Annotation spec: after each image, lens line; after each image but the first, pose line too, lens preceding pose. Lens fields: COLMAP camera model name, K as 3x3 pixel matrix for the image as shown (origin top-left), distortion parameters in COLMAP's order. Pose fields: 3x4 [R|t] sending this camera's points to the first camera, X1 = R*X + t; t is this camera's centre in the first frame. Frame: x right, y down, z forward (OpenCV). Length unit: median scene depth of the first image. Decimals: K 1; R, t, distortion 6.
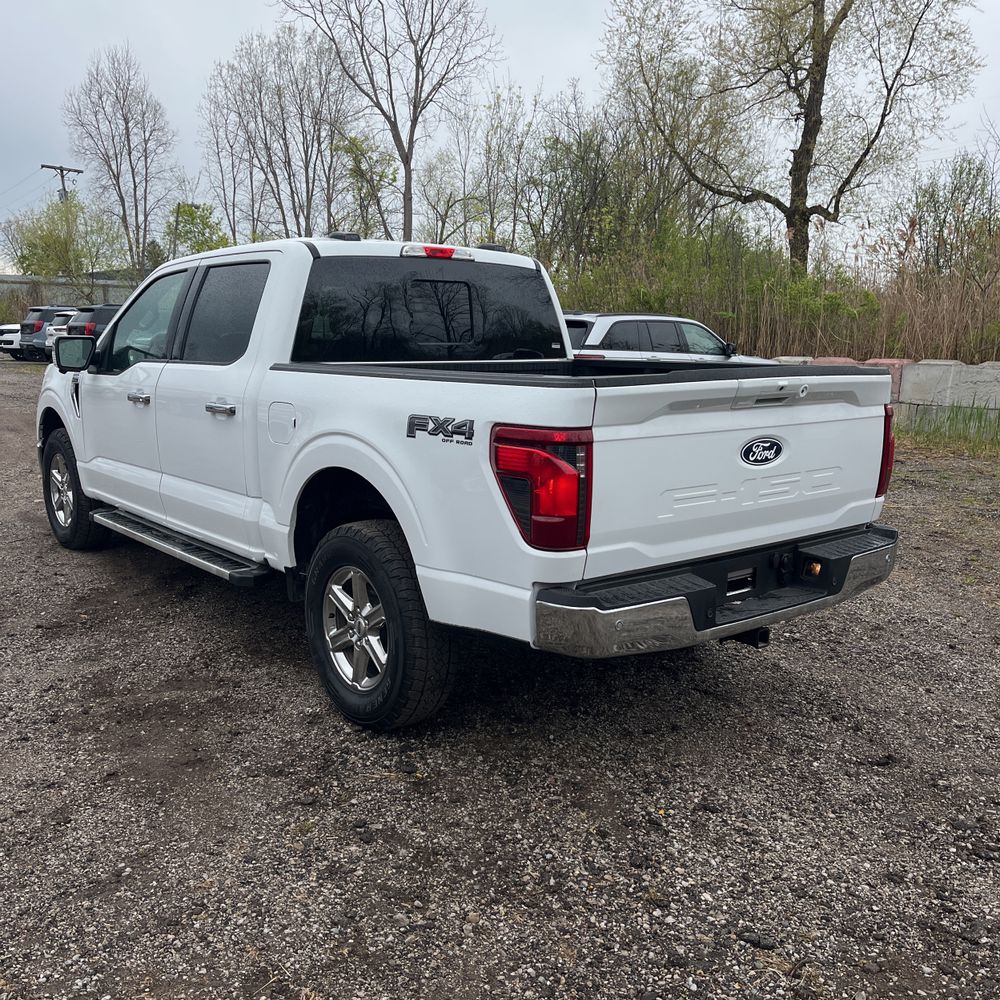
lens RADIAL K [[1012.6, 0, 500.0], [0, 1012.6, 500.0], [0, 0, 1]] dist [0.086433, -0.103099]
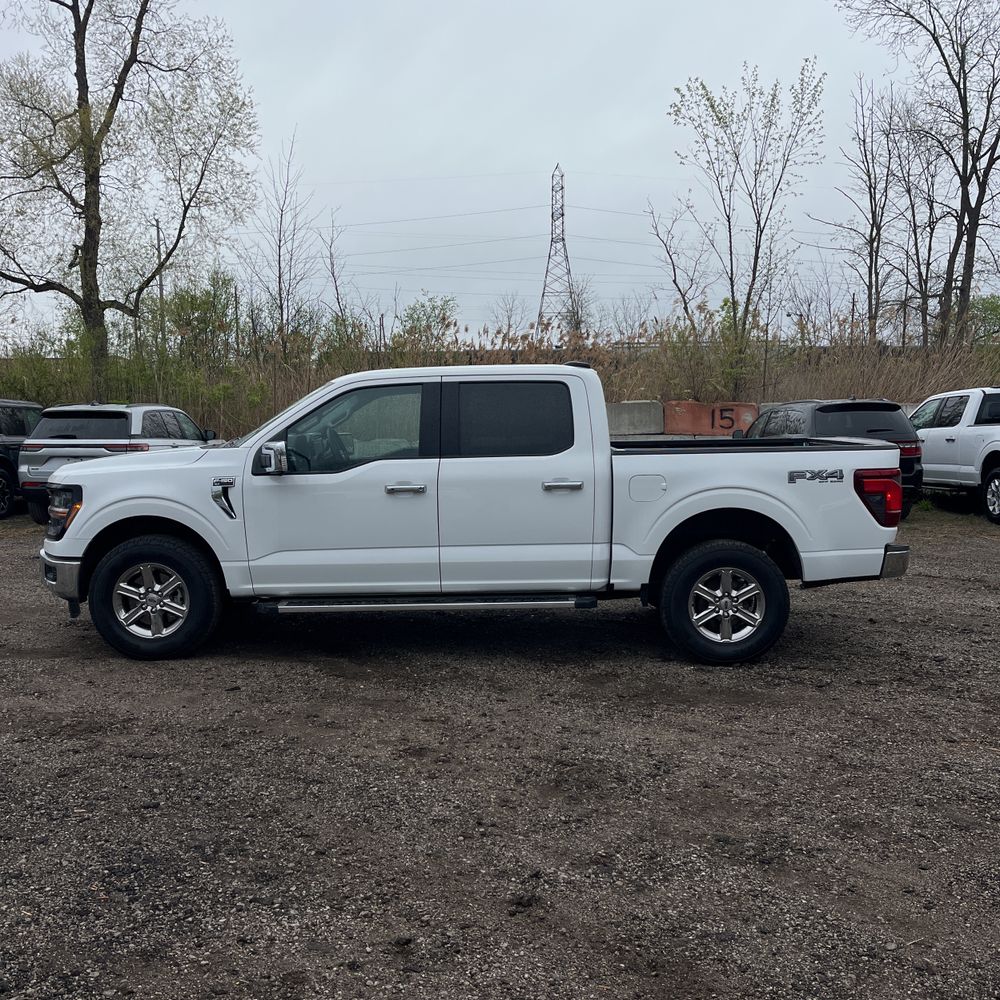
lens RADIAL K [[1012.6, 0, 500.0], [0, 1012.6, 500.0], [0, 0, 1]] dist [0.086433, -0.103099]
pose [[0.631750, -0.086798, 0.770298, -1.340925], [0.145130, 0.989384, -0.007542, -0.068837], [-0.761466, 0.116558, 0.637640, 0.168959]]
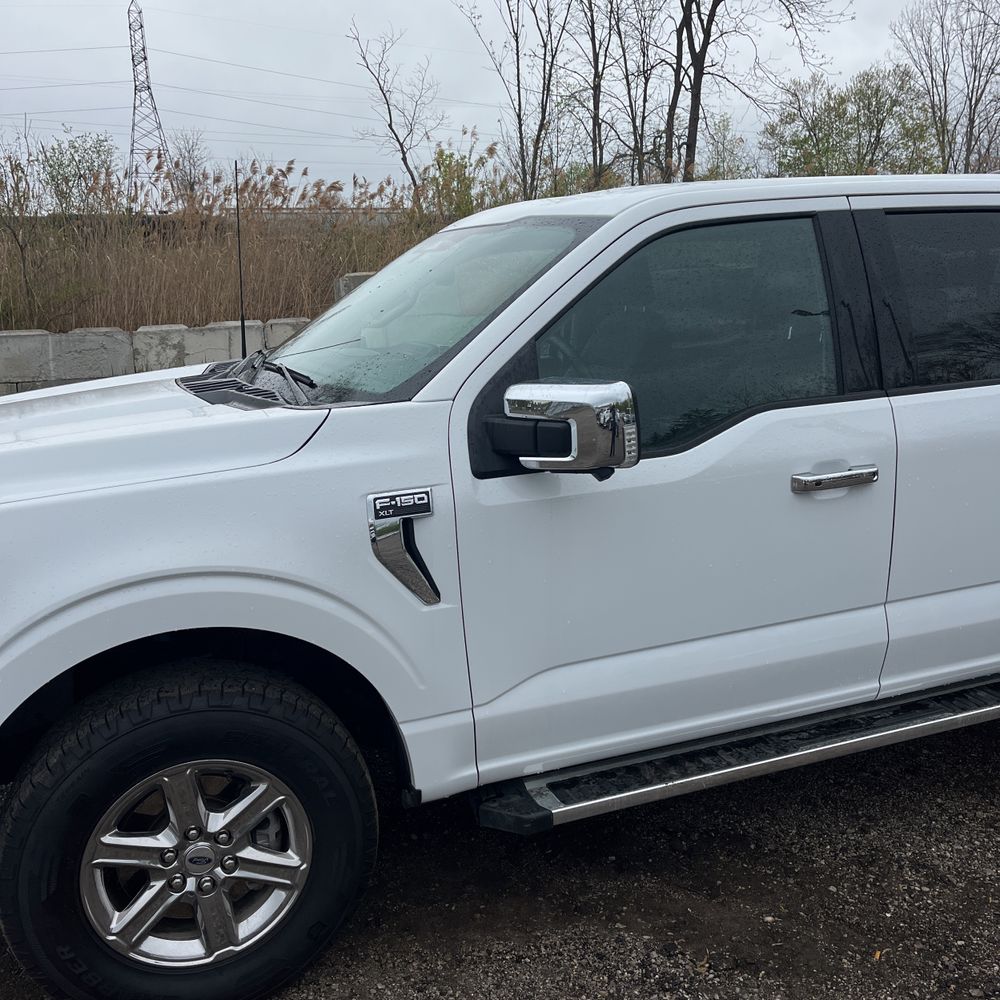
lens RADIAL K [[1011.3, 0, 487.4], [0, 1011.3, 507.7], [0, 0, 1]] dist [0.053188, -0.044563]
pose [[0.301195, -0.234056, 0.924391, -0.953143], [0.190542, 0.964630, 0.182160, -0.231072], [-0.934331, 0.121270, 0.335139, 1.106054]]
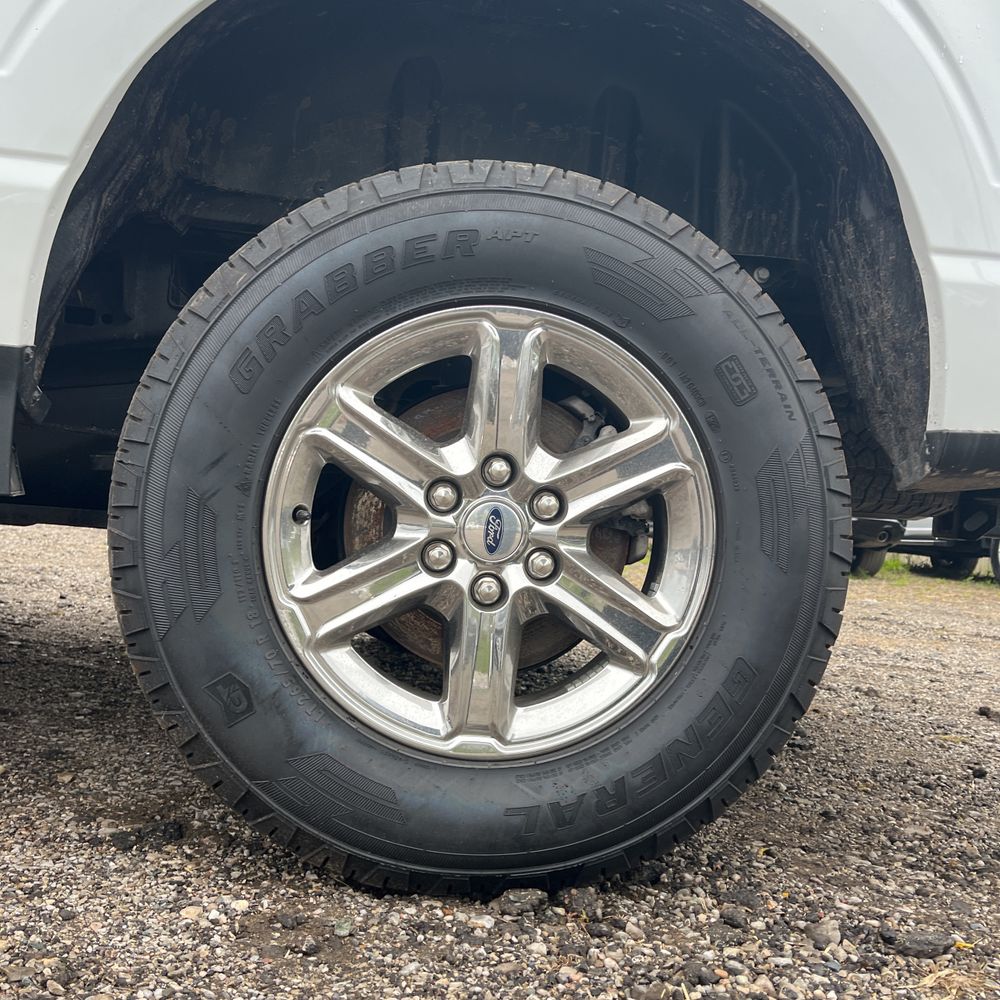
lens RADIAL K [[999.1, 0, 493.3], [0, 999.1, 506.0], [0, 0, 1]] dist [0.081557, -0.097465]
pose [[0.555400, 0.039490, 0.830645, -0.304023], [0.060325, 0.994327, -0.087606, 0.118041], [-0.829393, 0.098765, 0.549867, 0.696745]]
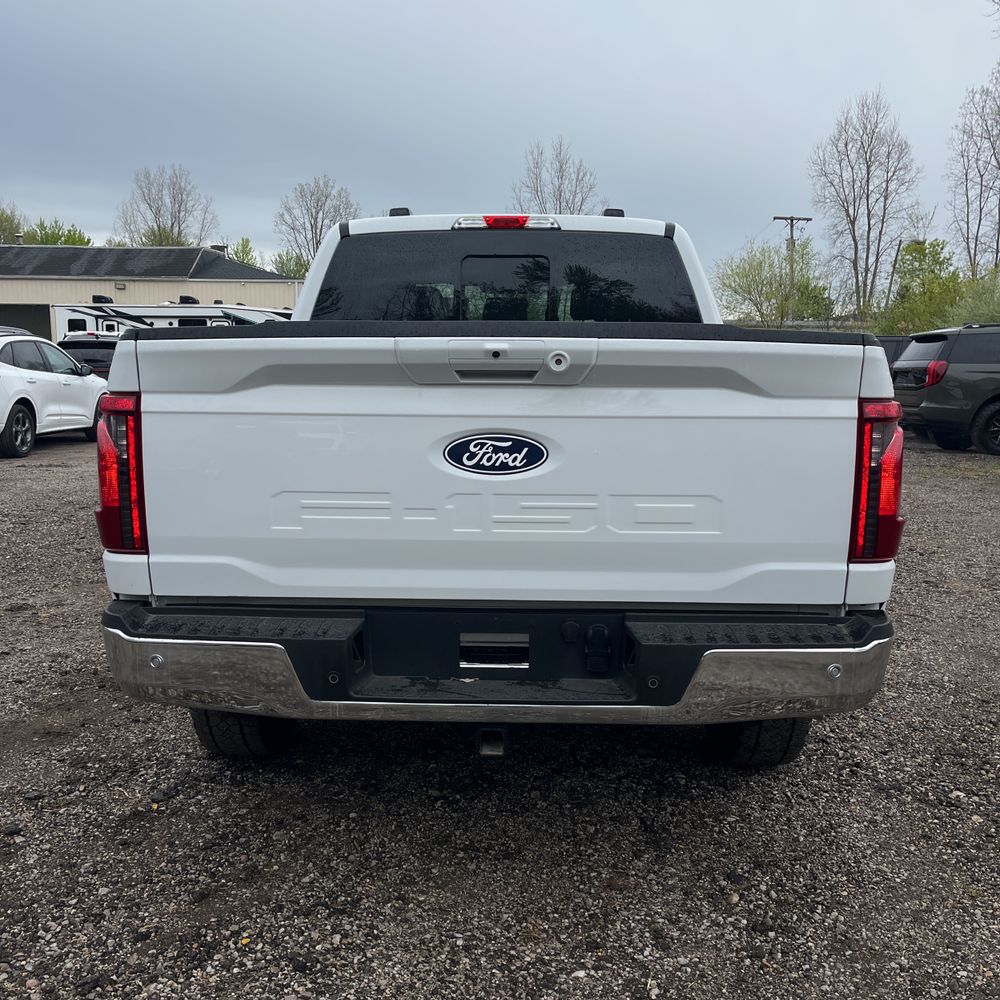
lens RADIAL K [[1014.8, 0, 486.4], [0, 1014.8, 502.6], [0, 0, 1]] dist [0.061519, -0.069015]
pose [[0.756548, 0.083580, -0.648574, 0.498282], [-0.109752, 0.993959, 0.000067, -0.011874], [0.644662, 0.071132, 0.761151, 0.372556]]
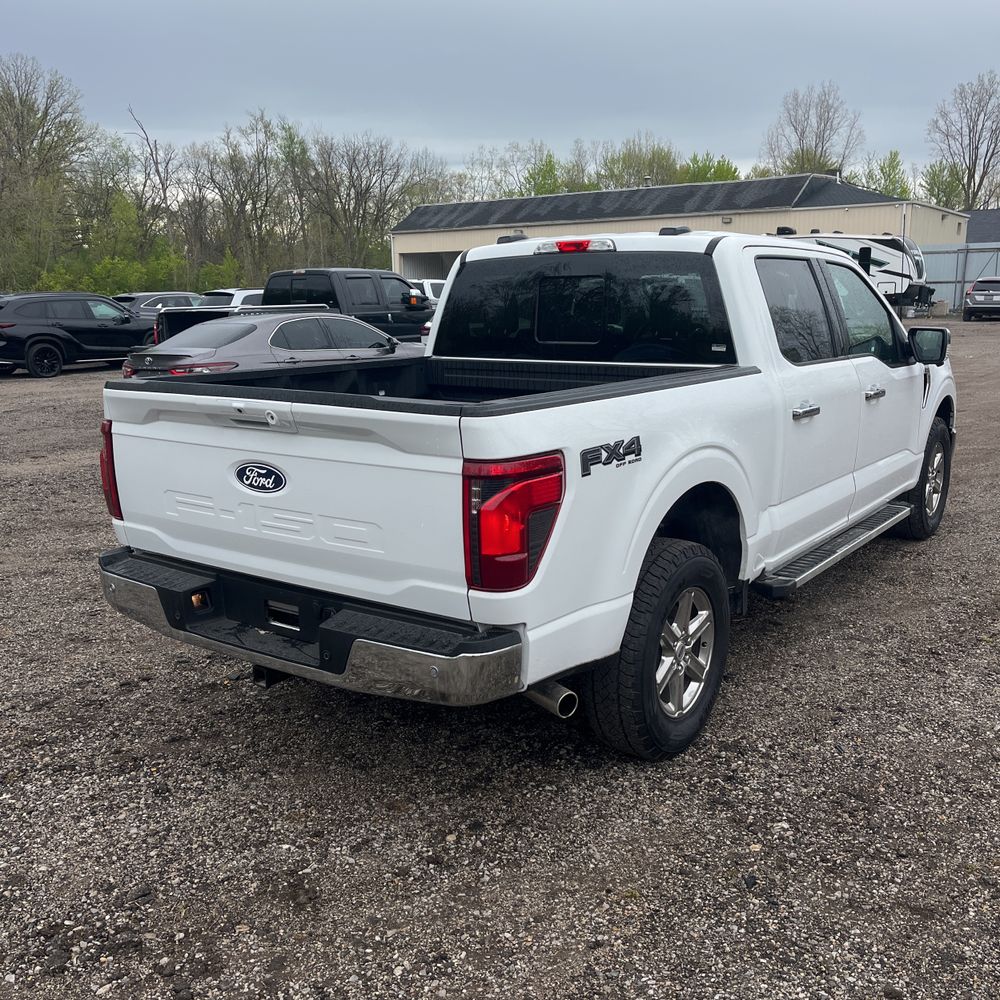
lens RADIAL K [[1006.8, 0, 487.9], [0, 1006.8, 505.7], [0, 0, 1]] dist [0.061280, -0.065672]
pose [[0.252839, 0.188272, -0.949013, 0.869791], [-0.146071, 0.977068, 0.154921, -0.143231], [0.956418, 0.099453, 0.274542, 0.699652]]
